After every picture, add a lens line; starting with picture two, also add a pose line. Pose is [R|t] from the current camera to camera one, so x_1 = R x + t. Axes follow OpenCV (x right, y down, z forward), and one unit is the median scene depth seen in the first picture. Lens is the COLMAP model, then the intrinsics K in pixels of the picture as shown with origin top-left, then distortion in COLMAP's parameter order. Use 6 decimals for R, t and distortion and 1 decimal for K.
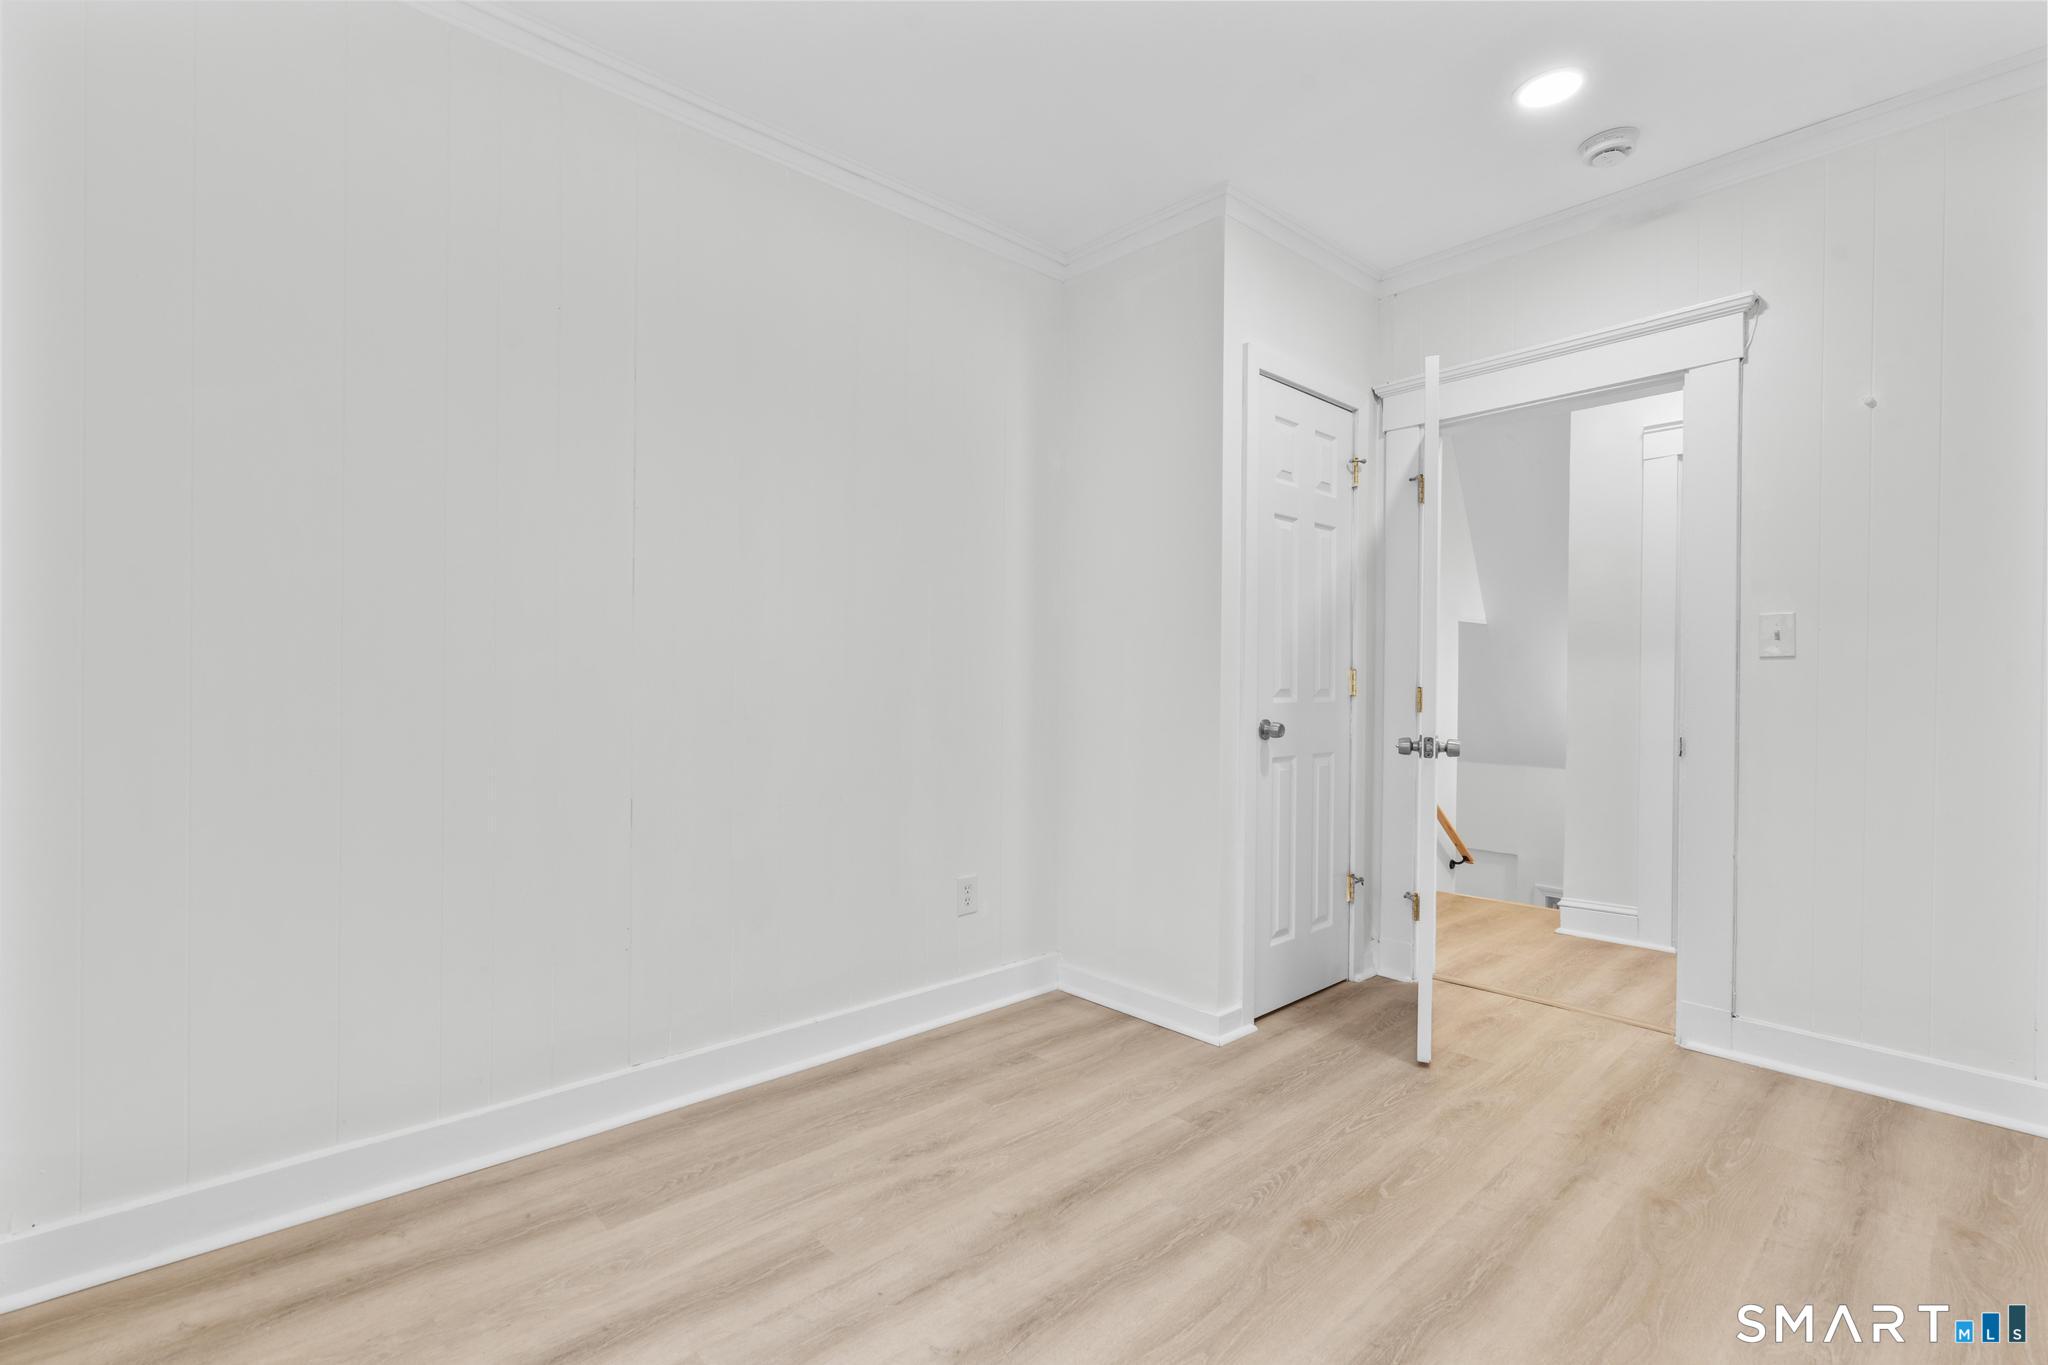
lens RADIAL K [[913.2, 0, 1024.0], [0, 913.2, 682.5], [0, 0, 1]] dist [0.000615, 0.000840]
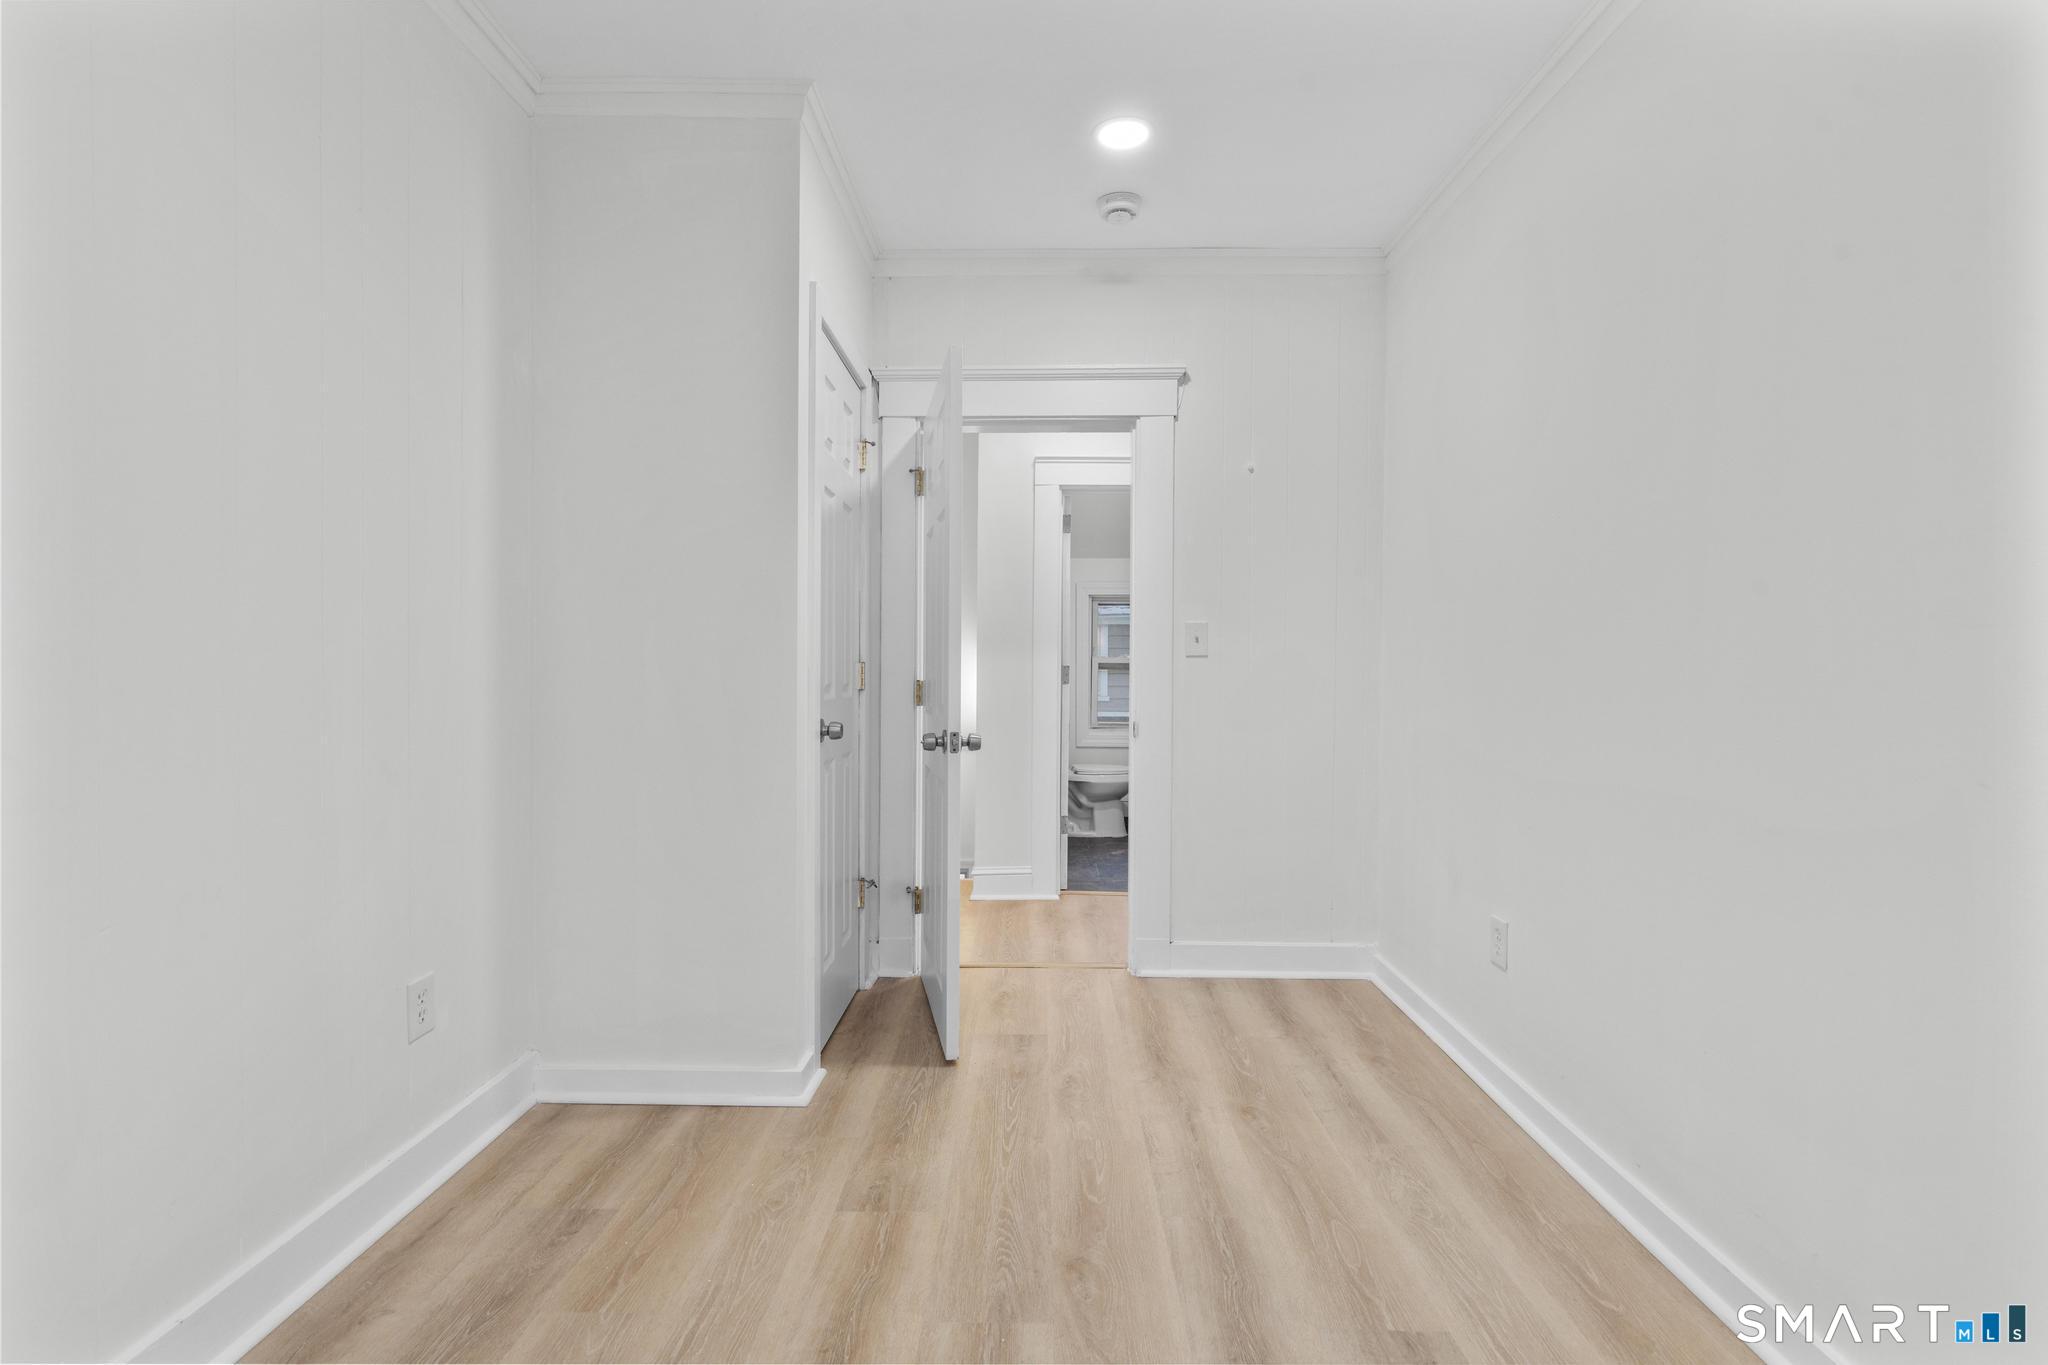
lens RADIAL K [[914.6, 0, 1021.3], [0, 914.6, 687.4], [0, 0, 1]] dist [-0.009073, 0.004217]
pose [[0.690742, -0.011071, 0.723016, -0.262566], [-0.000496, 0.999875, 0.015784, -0.004115], [-0.723101, -0.011261, 0.690651, 0.281320]]
